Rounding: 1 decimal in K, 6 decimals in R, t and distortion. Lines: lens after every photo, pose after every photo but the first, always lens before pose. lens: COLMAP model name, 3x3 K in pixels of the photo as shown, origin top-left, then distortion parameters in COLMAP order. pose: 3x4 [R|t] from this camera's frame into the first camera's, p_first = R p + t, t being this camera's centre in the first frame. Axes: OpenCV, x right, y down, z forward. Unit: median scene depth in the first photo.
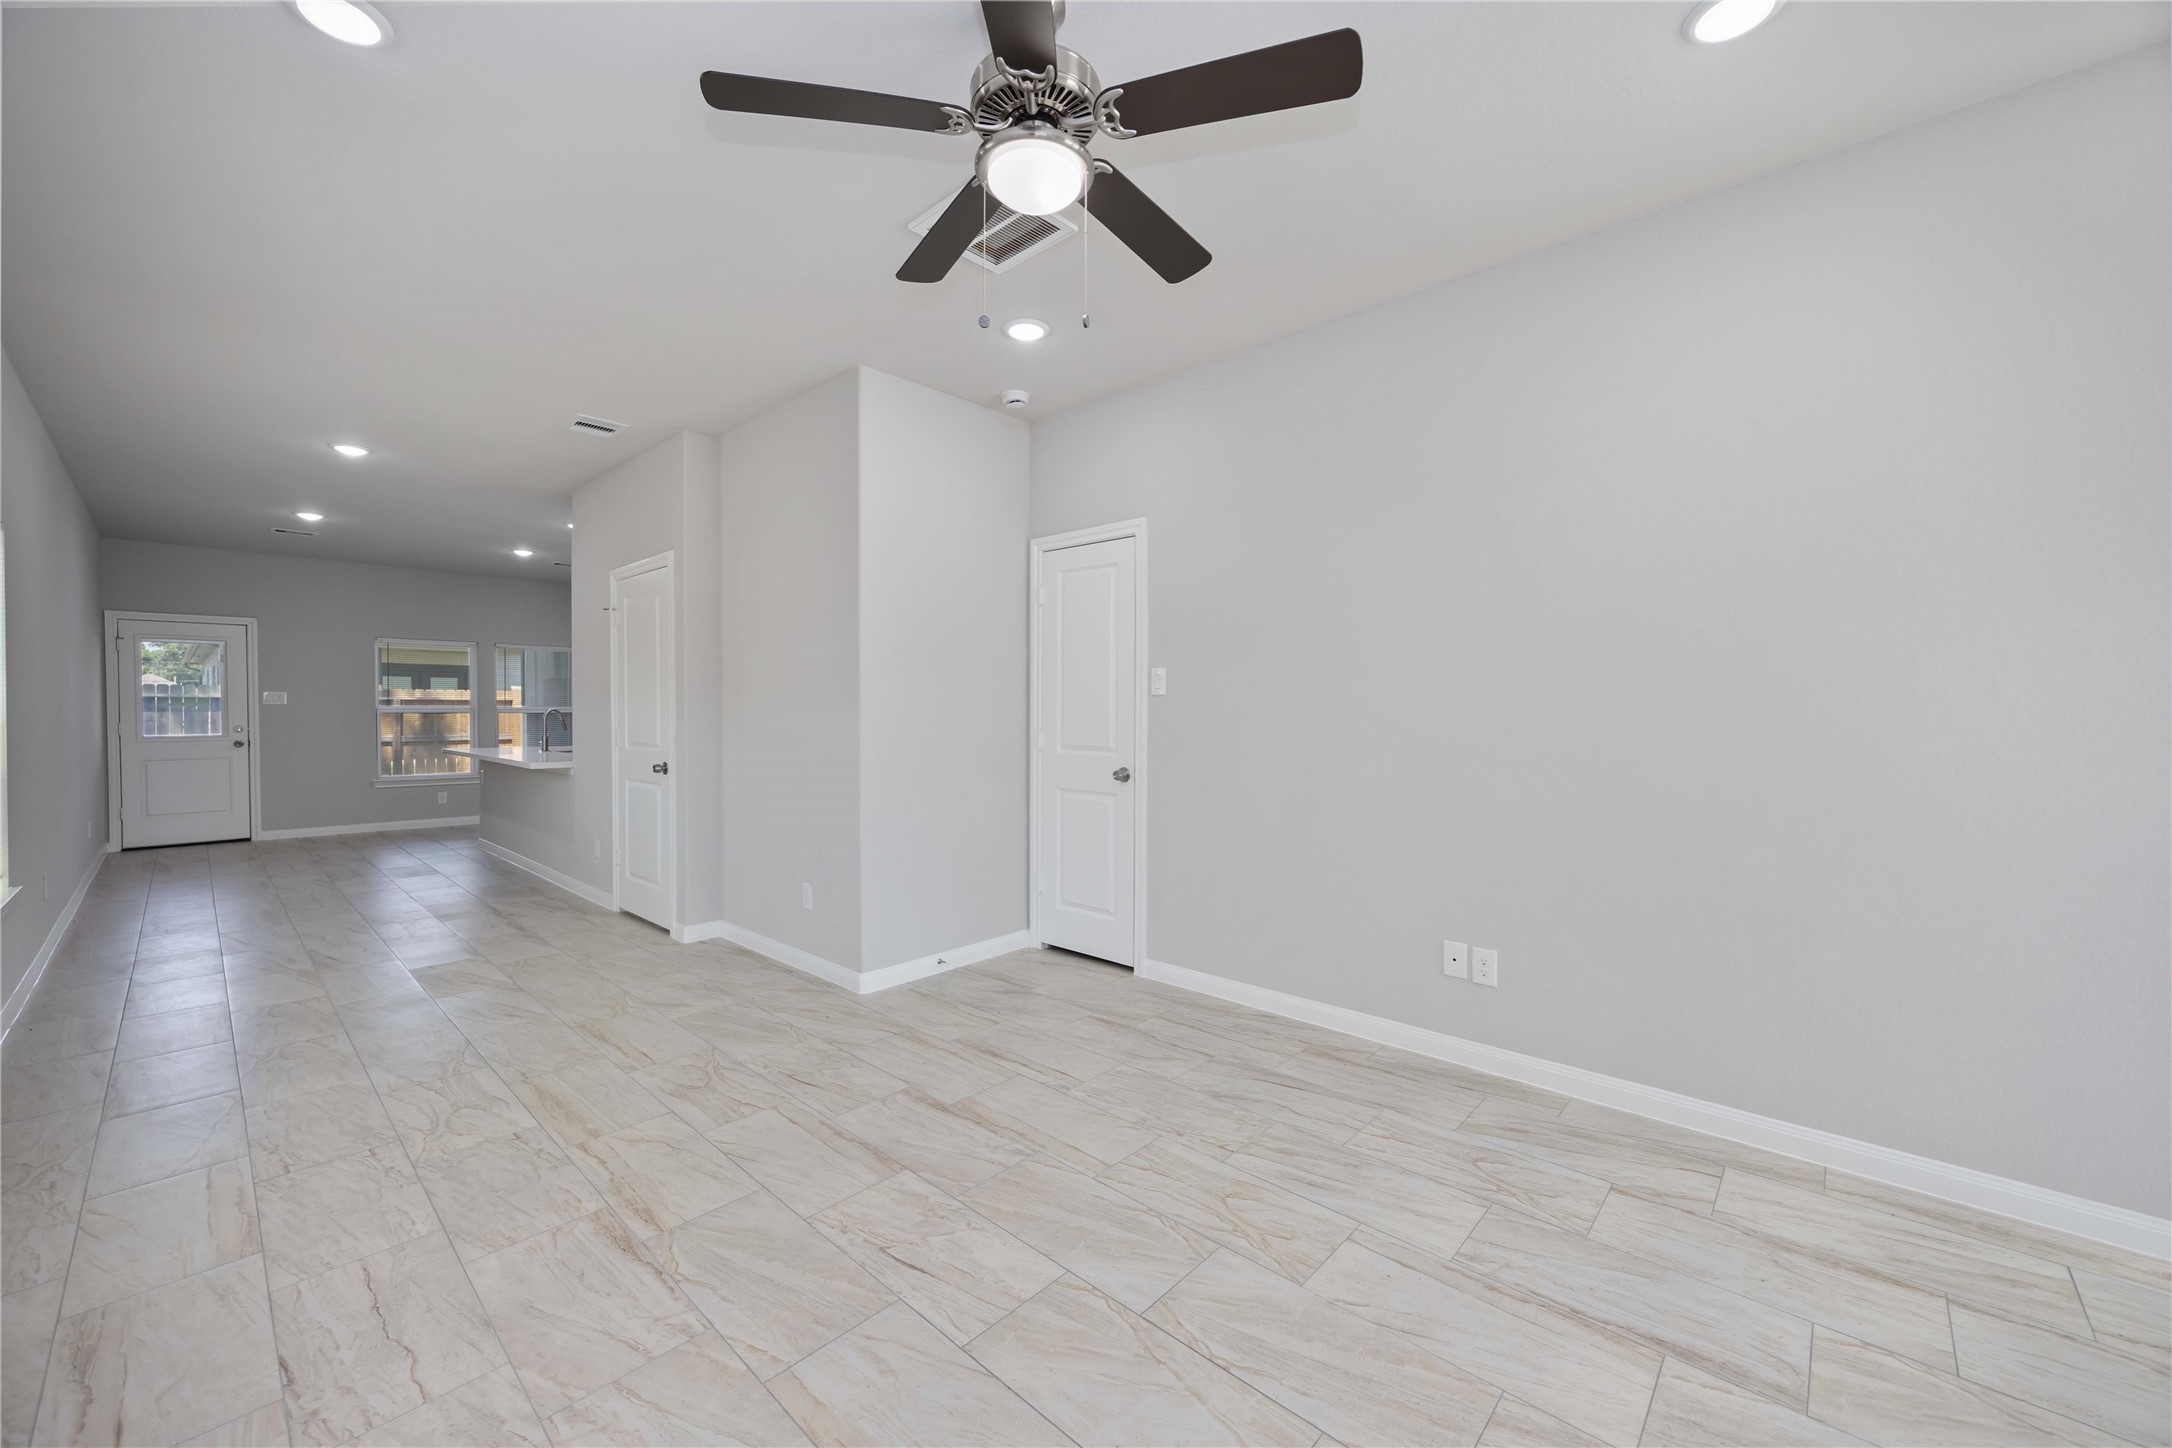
lens RADIAL K [[824.1, 0, 1088.2], [0, 824.1, 717.8], [0, 0, 1]] dist [-0.001570, -0.000063]
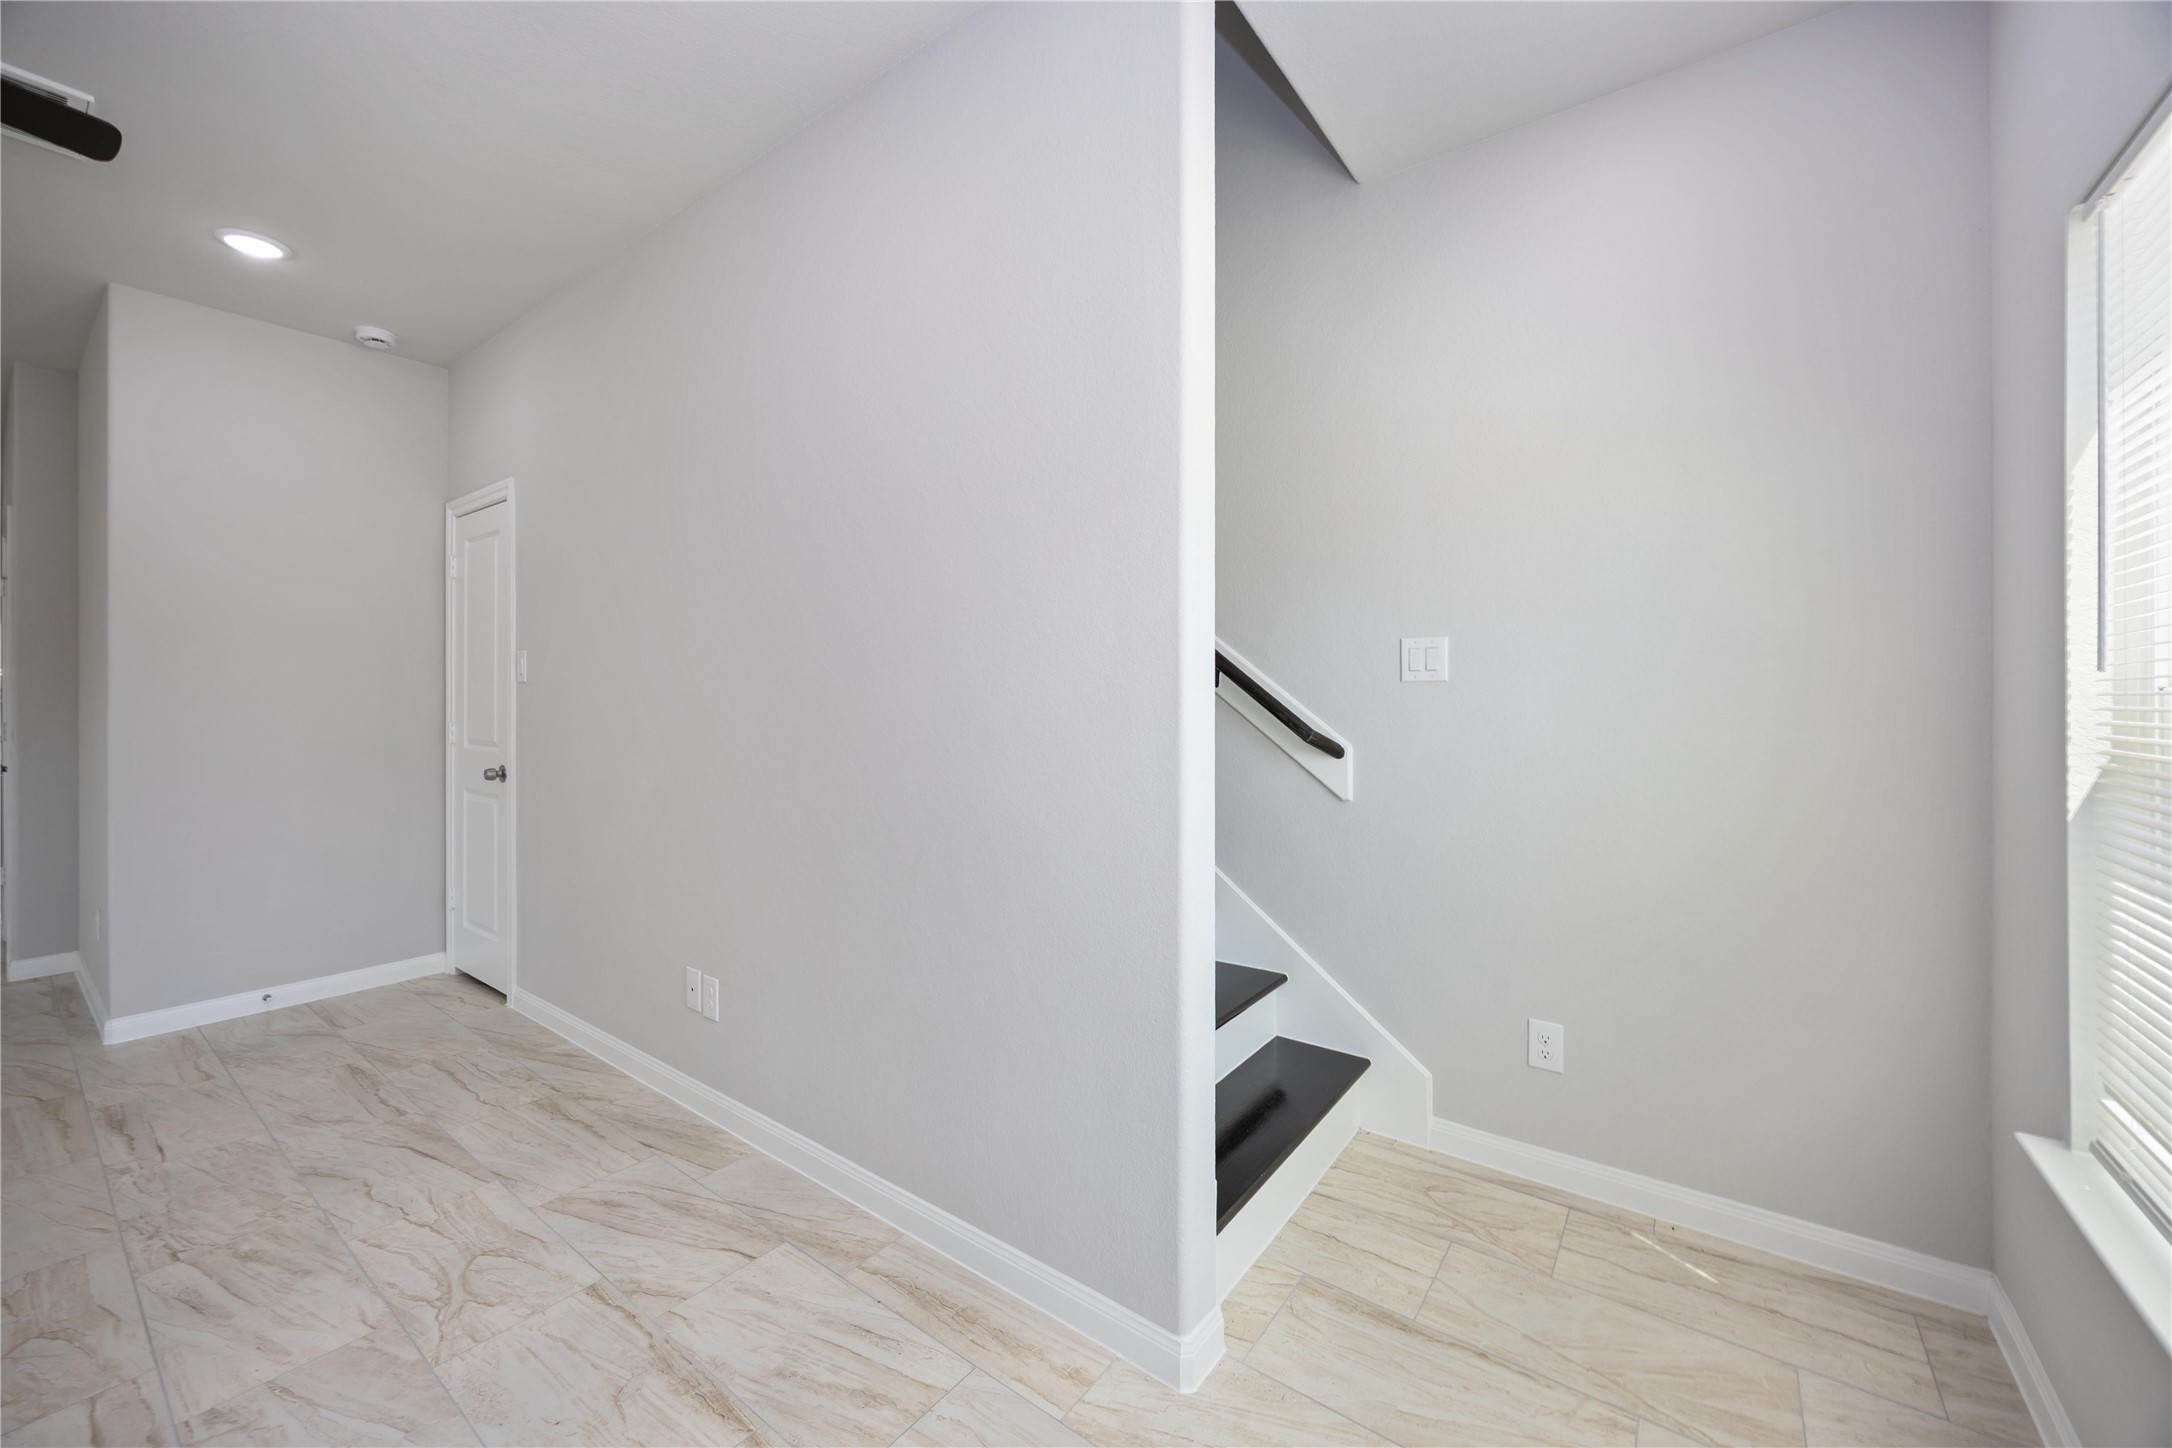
lens RADIAL K [[824.1, 0, 1085.7], [0, 824.1, 702.7], [0, 0, 1]] dist [-0.001570, -0.000063]
pose [[0.994305, -0.001676, 0.106558, 0.801491], [0.002126, 0.999989, -0.004116, -0.001614], [-0.106550, 0.004319, 0.994298, 0.103284]]
